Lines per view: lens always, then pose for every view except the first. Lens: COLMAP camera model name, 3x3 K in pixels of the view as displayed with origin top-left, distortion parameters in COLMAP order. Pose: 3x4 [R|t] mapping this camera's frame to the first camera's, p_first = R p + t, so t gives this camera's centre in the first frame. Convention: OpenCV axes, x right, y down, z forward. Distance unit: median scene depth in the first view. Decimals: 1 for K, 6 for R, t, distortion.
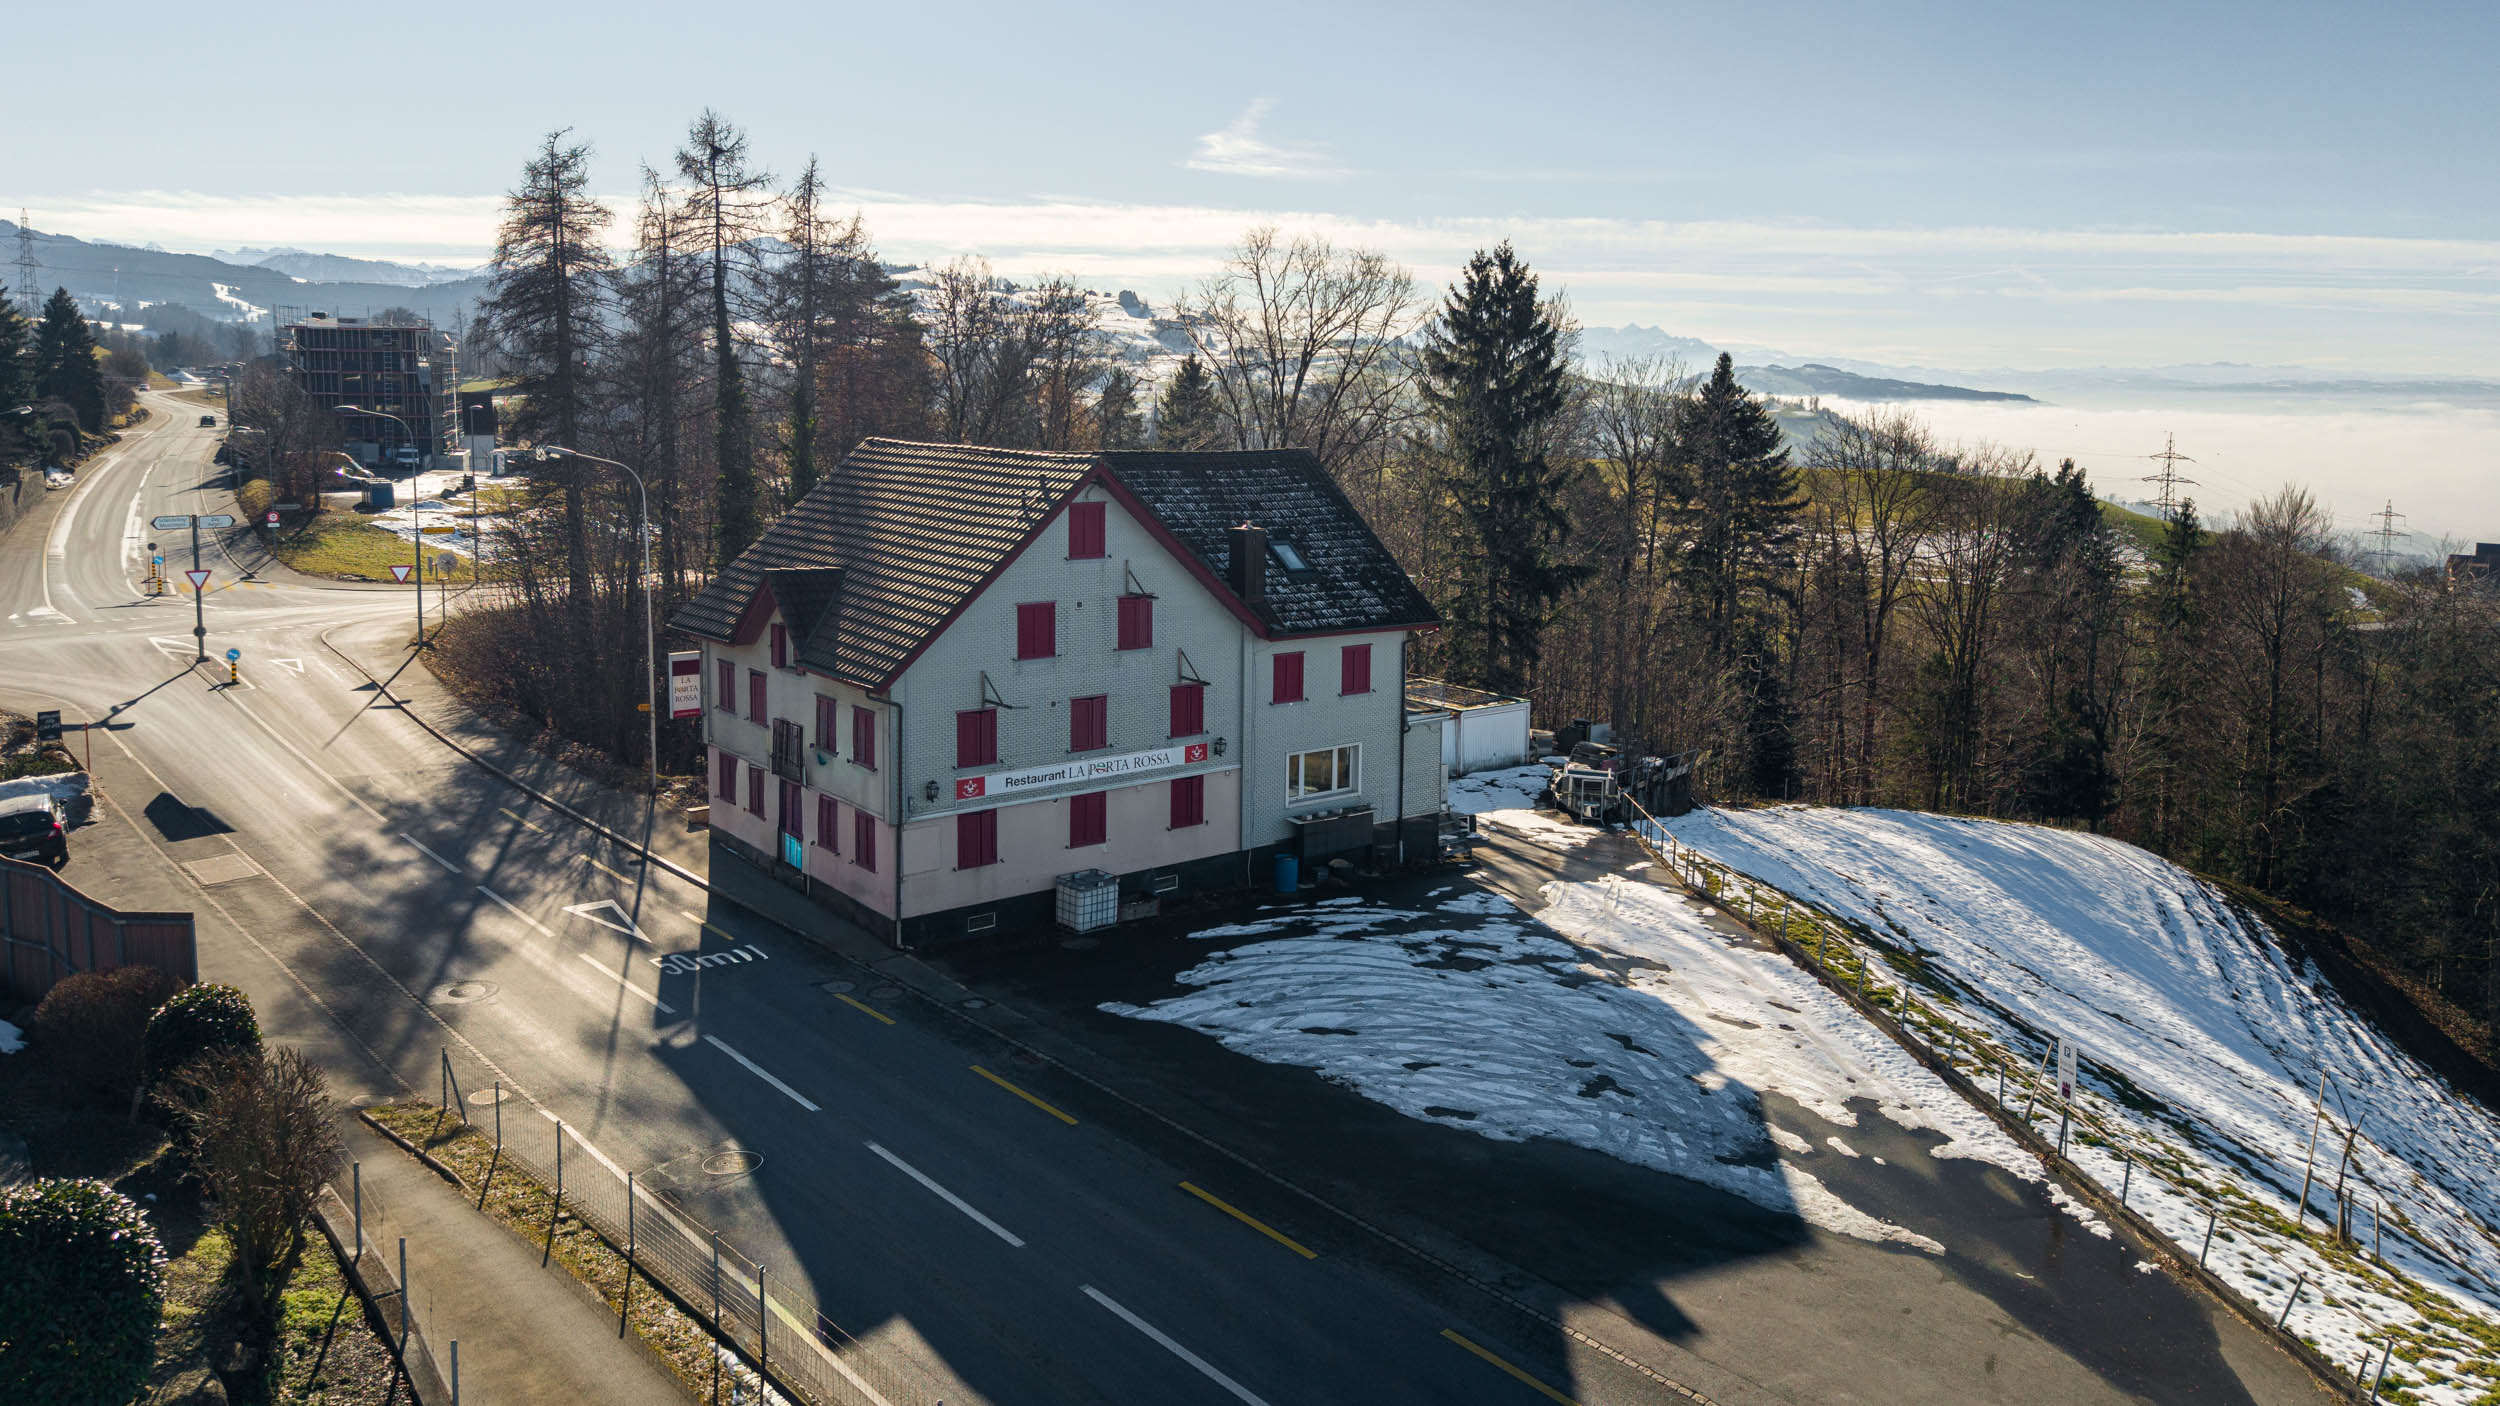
lens RADIAL K [[1792.5, 0, 1276.1], [0, 1792.5, 706.2], [0, 0, 1]] dist [0.011368, -0.016236]
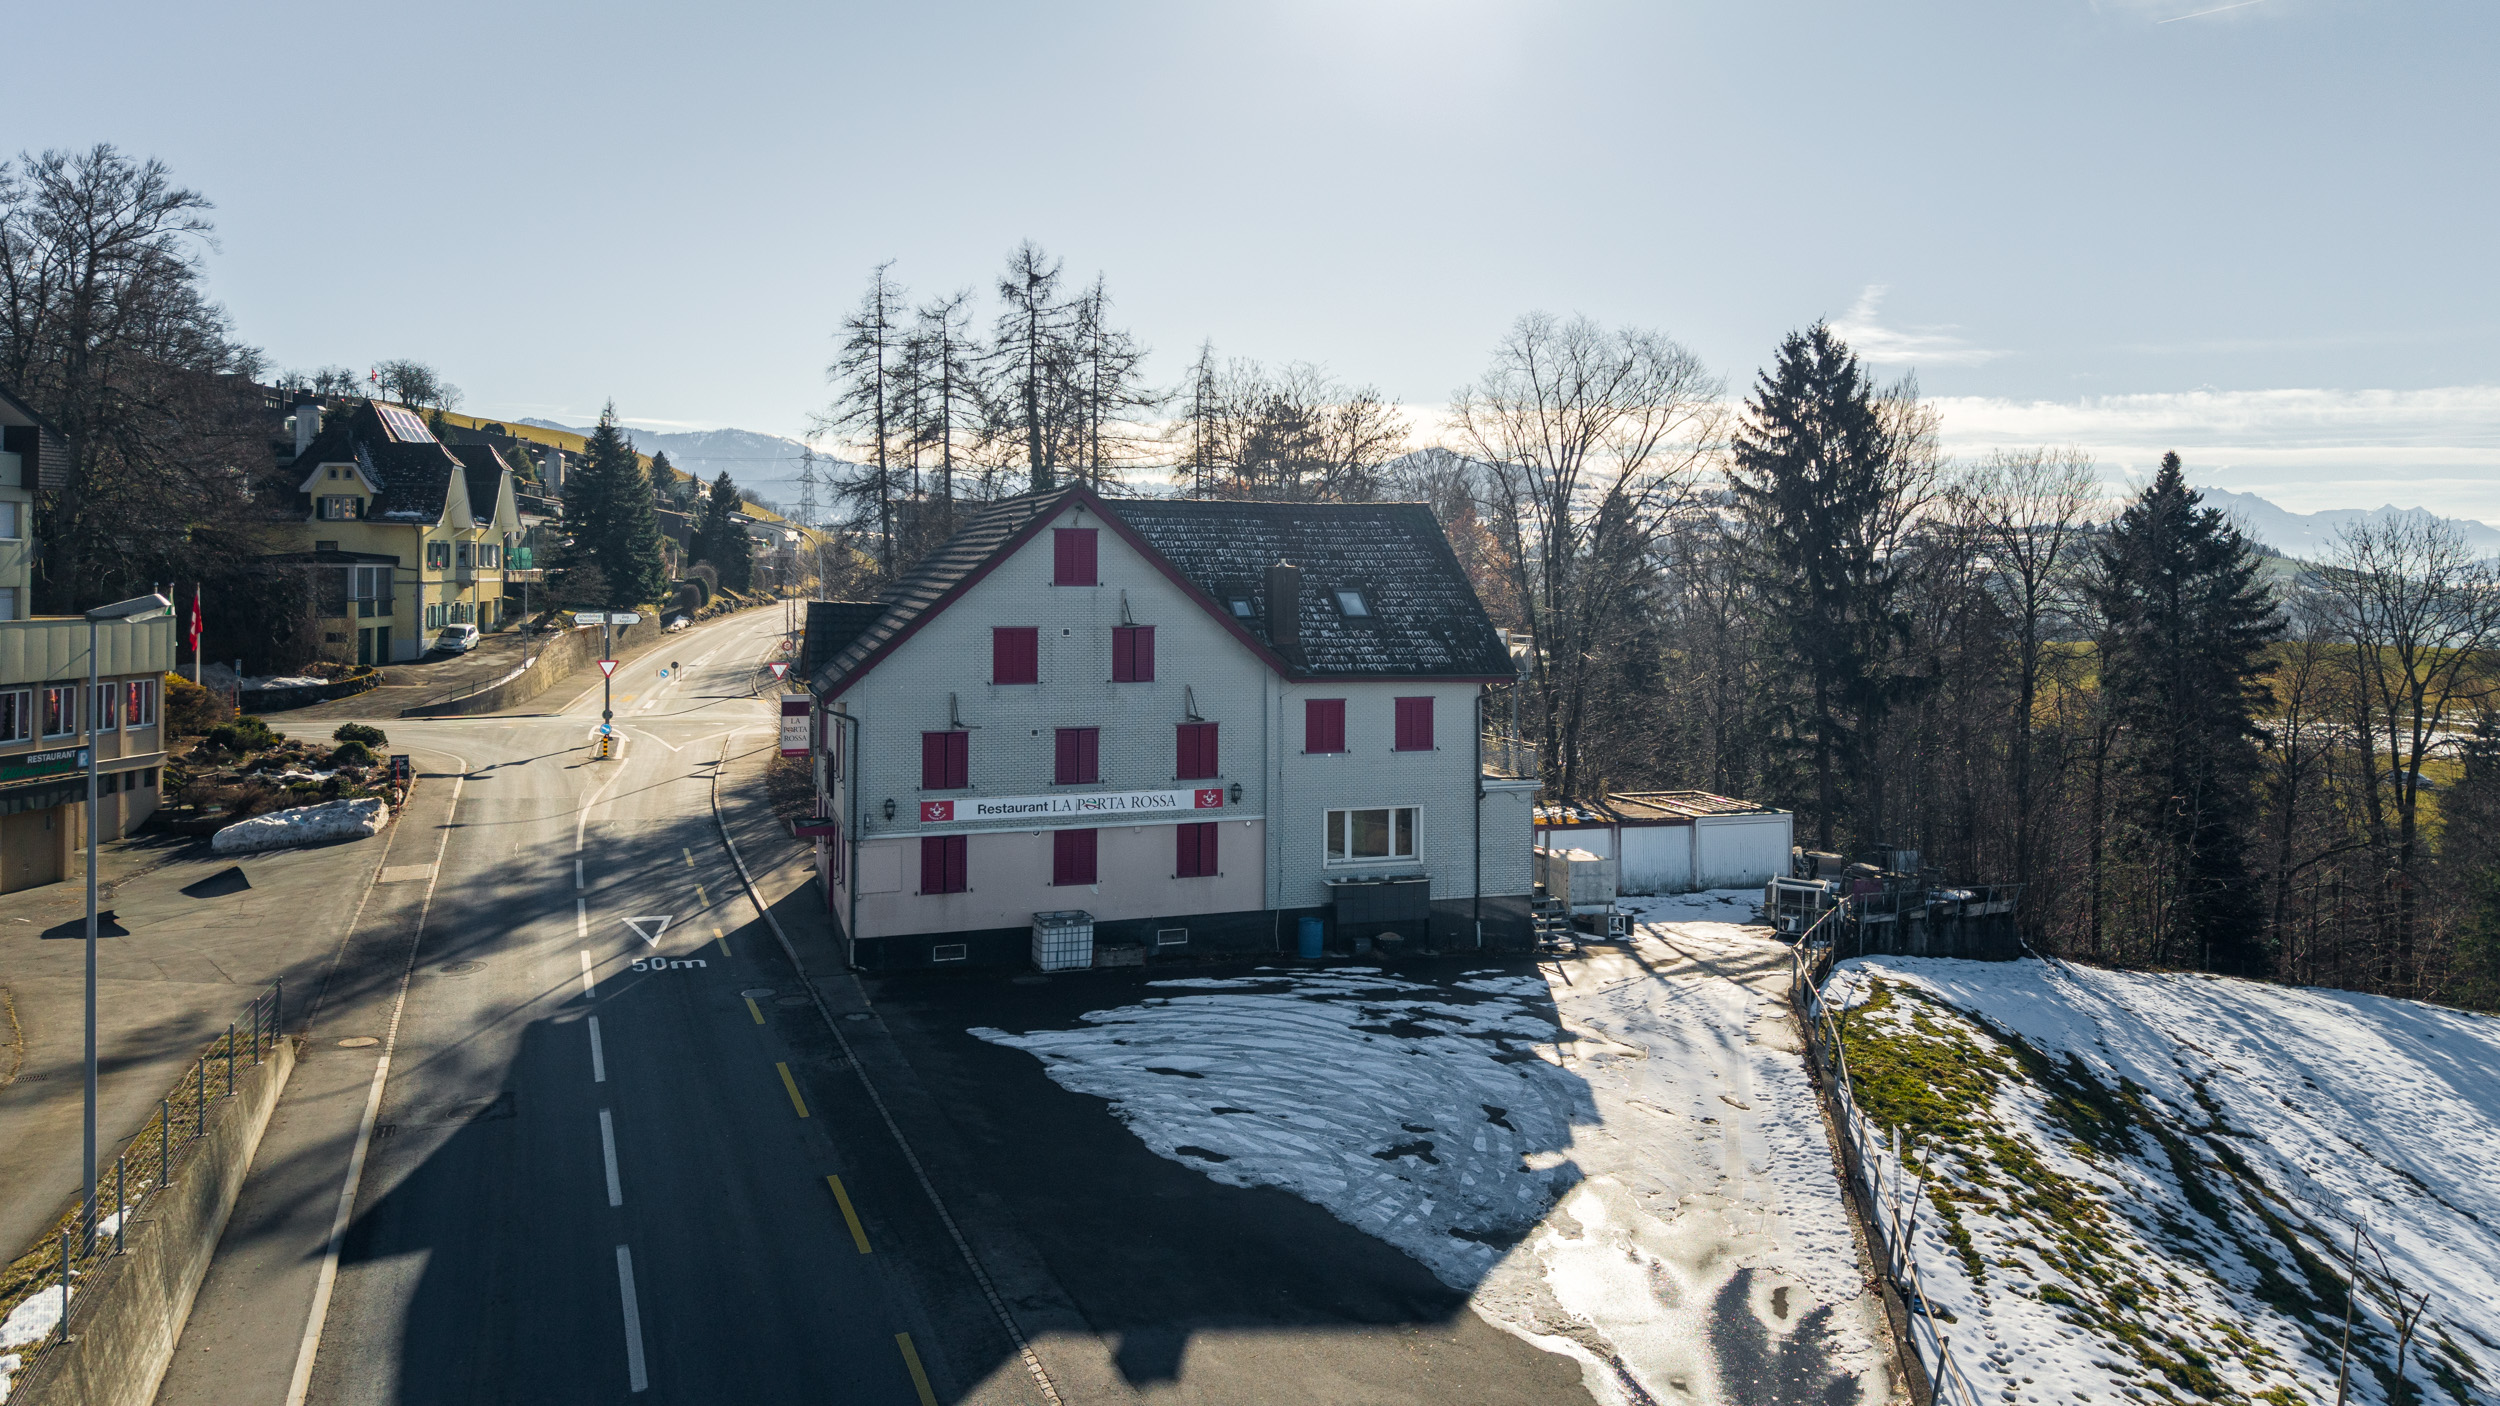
lens RADIAL K [[1792.5, 0, 1251.8], [0, 1792.5, 702.4], [0, 0, 1]] dist [0.011368, -0.016236]
pose [[0.936188, 0.015659, -0.351151, 0.316201], [-0.053990, 0.993558, -0.099635, 0.070615], [0.347329, 0.112236, 0.931002, 0.128655]]
